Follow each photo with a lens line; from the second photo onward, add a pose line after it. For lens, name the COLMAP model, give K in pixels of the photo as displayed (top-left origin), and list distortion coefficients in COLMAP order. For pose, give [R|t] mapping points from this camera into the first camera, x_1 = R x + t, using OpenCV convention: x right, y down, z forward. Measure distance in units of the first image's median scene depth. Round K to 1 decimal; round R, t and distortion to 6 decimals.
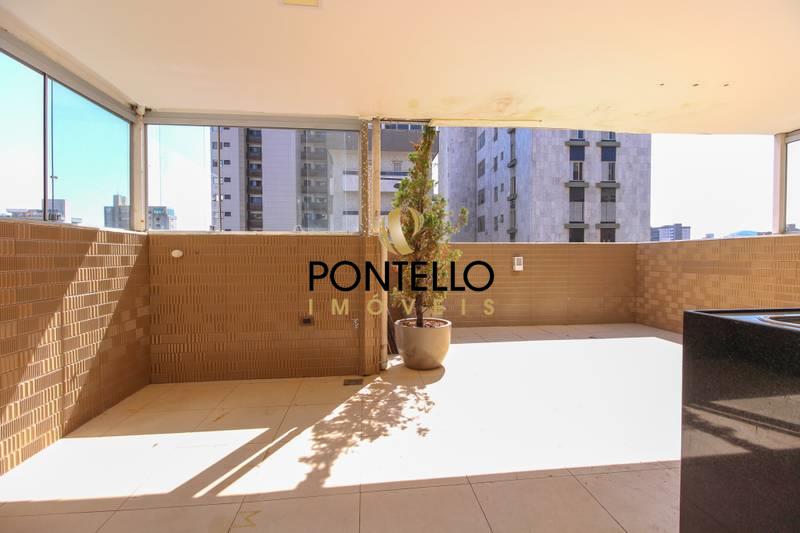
lens RADIAL K [[368.1, 0, 405.5], [0, 368.1, 261.8], [0, 0, 1]] dist [0.021318, -0.014335]
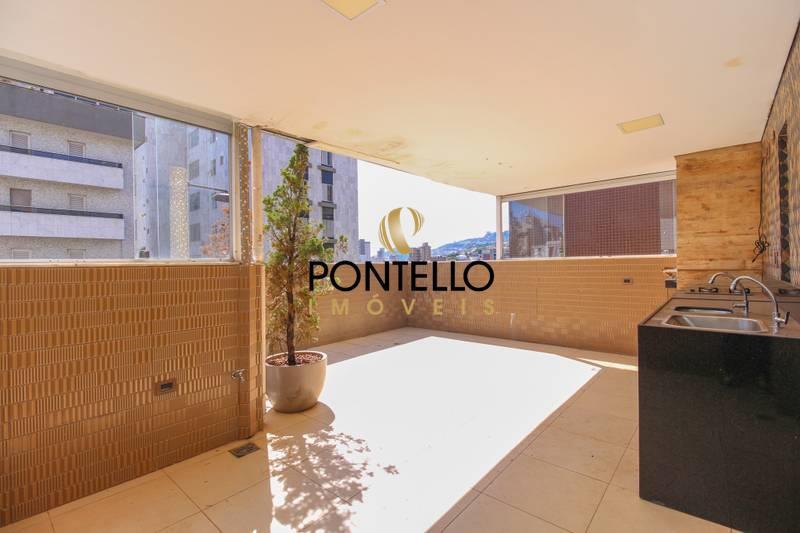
lens RADIAL K [[368.1, 0, 405.5], [0, 368.1, 261.8], [0, 0, 1]] dist [0.021318, -0.014335]
pose [[0.728218, -0.003745, 0.685335, -0.414435], [0.022420, 0.999580, -0.018360, -0.054012], [-0.684978, 0.028735, 0.727996, 0.162397]]
